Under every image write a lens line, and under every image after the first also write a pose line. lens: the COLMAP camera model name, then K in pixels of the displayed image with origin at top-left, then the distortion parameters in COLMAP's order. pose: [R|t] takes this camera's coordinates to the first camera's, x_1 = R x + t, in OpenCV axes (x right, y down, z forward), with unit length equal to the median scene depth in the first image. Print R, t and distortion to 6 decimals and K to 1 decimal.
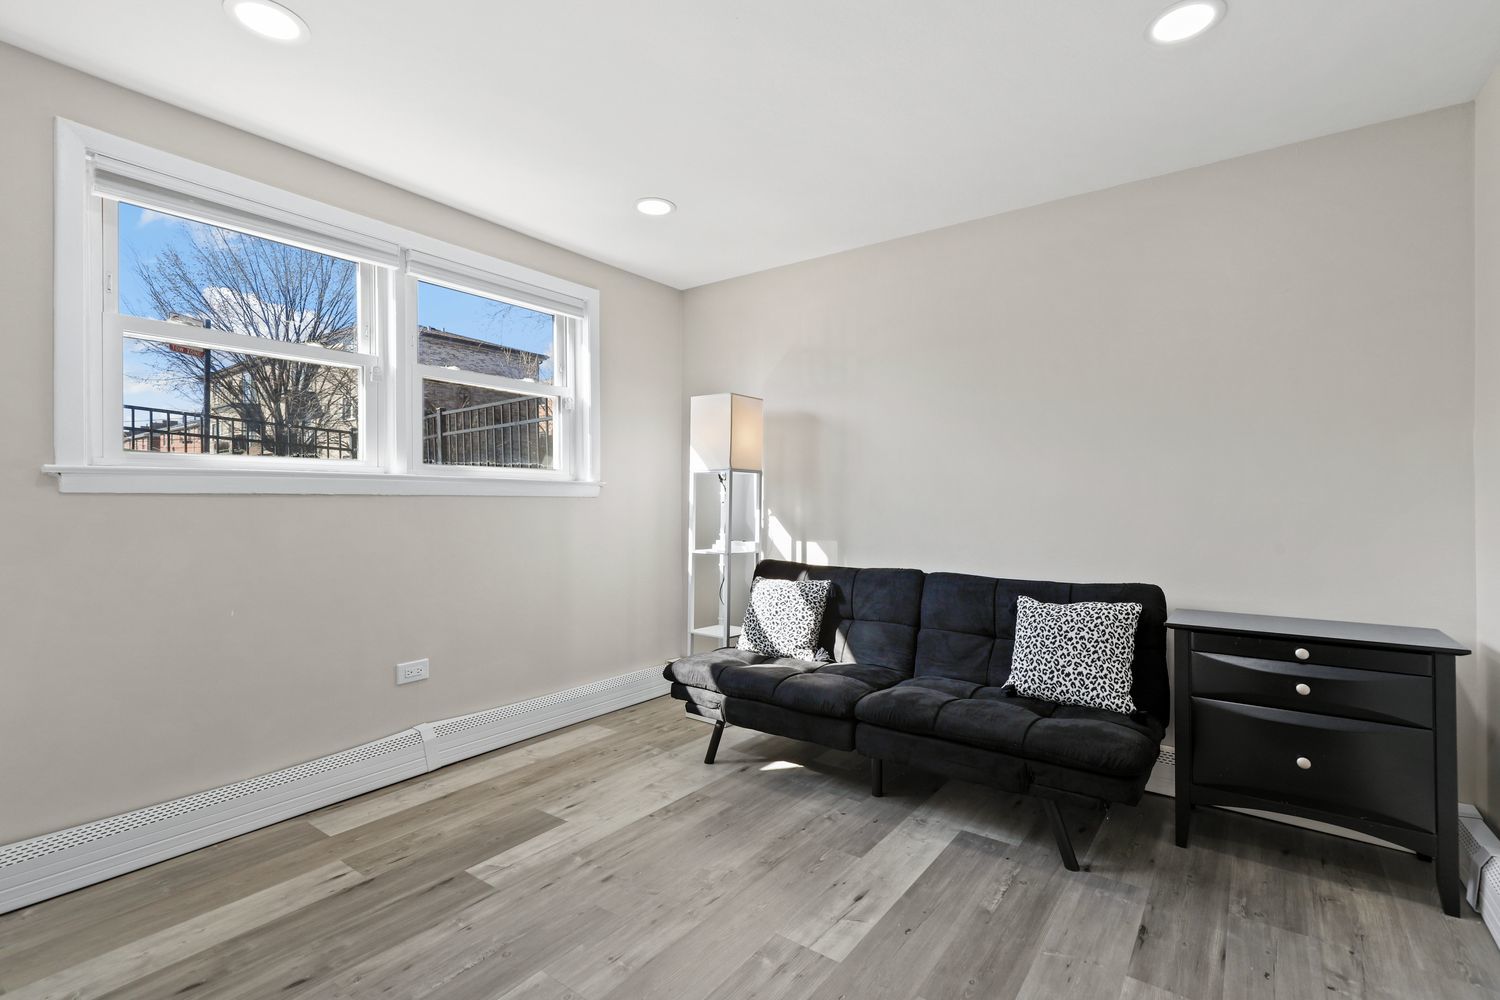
lens RADIAL K [[683.1, 0, 753.7], [0, 683.1, 495.1], [0, 0, 1]] dist [0.009911, 0.000159]
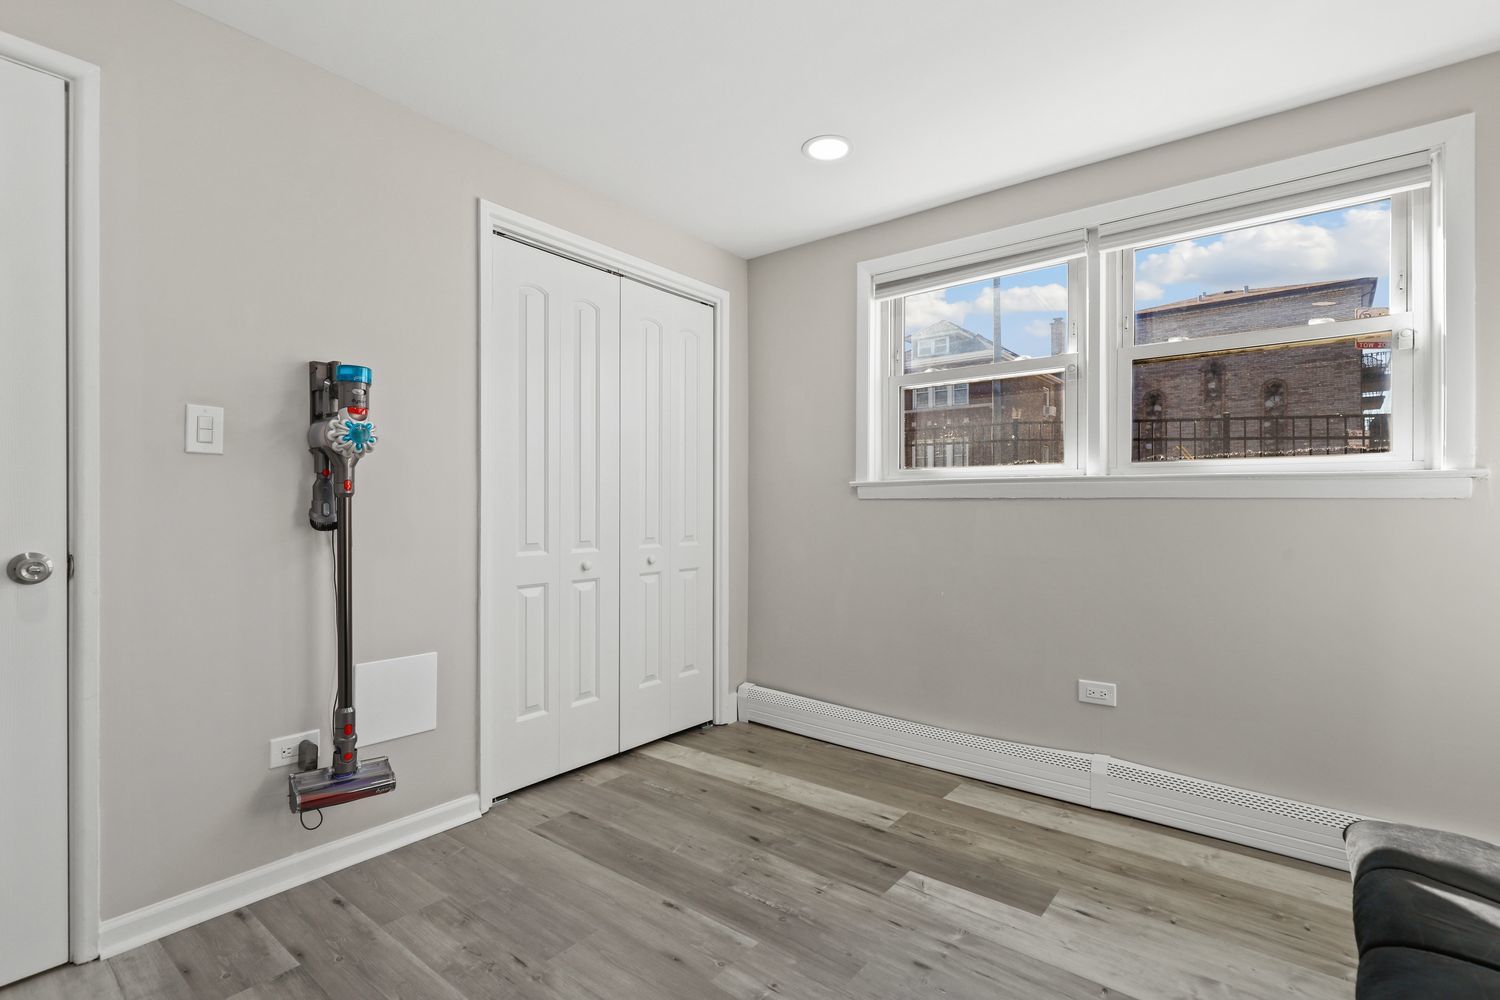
lens RADIAL K [[690.0, 0, 755.6], [0, 690.0, 510.8], [0, 0, 1]] dist [-0.000716, 0.000480]
pose [[-0.027036, 0.010318, -0.999581, 0.503502], [0.005415, 0.999934, 0.010175, 0.005687], [0.999620, -0.005138, -0.027091, 0.682413]]
